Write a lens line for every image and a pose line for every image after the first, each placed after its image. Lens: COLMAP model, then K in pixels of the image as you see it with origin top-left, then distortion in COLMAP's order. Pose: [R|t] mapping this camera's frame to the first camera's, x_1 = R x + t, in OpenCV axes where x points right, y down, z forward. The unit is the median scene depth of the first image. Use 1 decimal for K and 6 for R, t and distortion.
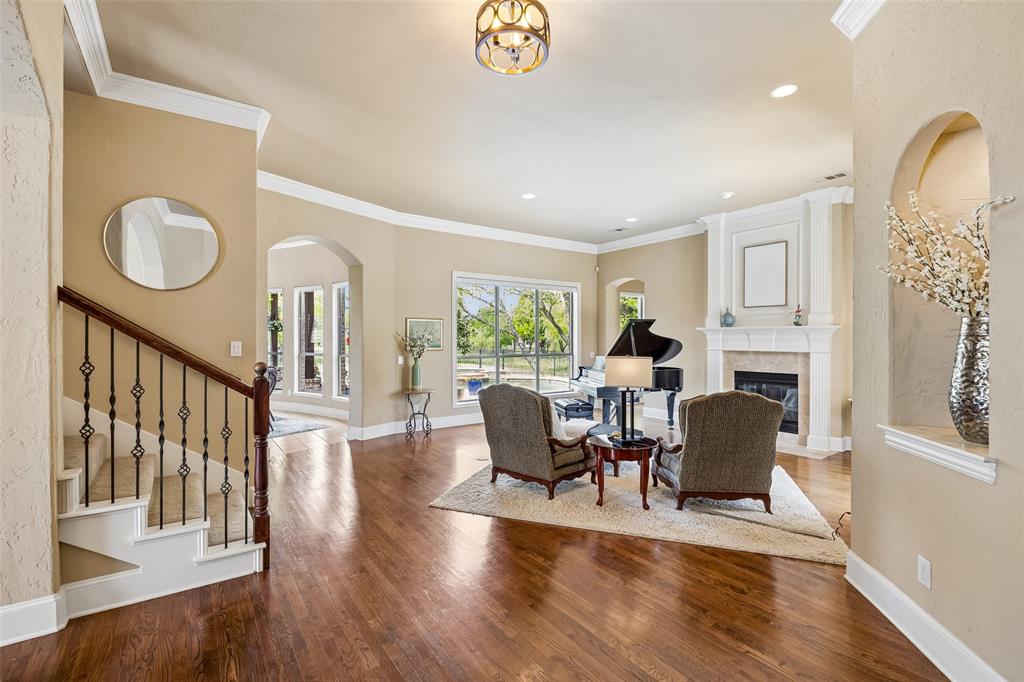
lens RADIAL K [[465.6, 0, 512.0], [0, 465.6, 341.0], [0, 0, 1]] dist [-0.002565, -0.000338]
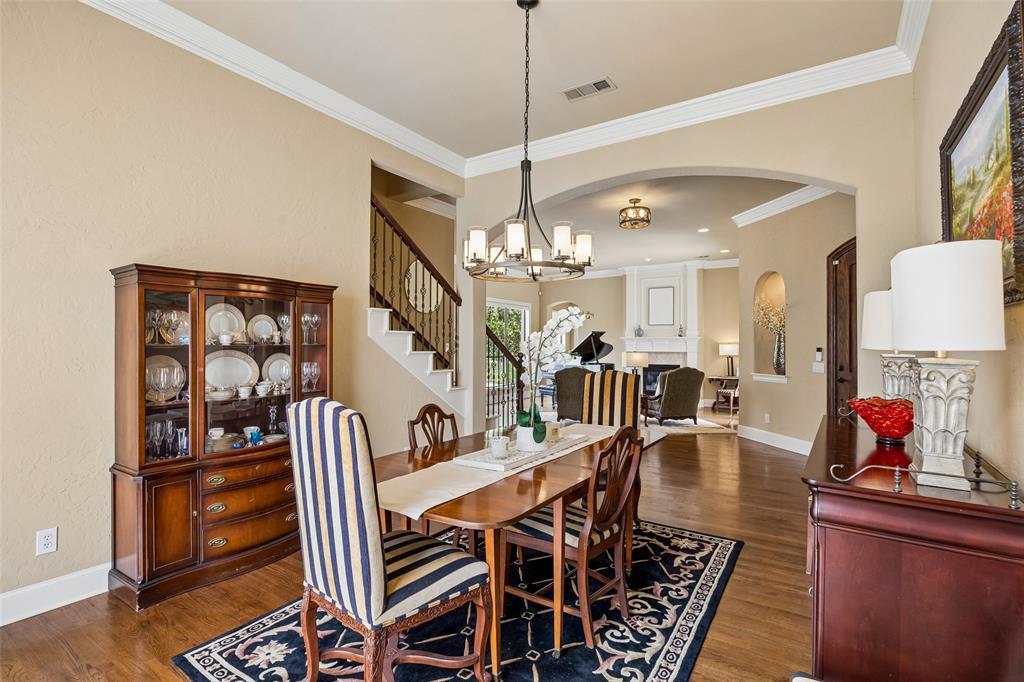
lens RADIAL K [[493.3, 0, 512.0], [0, 493.3, 341.0], [0, 0, 1]] dist [0.001343, 0.000108]
pose [[0.933808, 0.009140, 0.357658, -0.632214], [-0.003084, 0.999842, -0.017501, 0.017098], [-0.357761, 0.015239, 0.933689, -0.491902]]
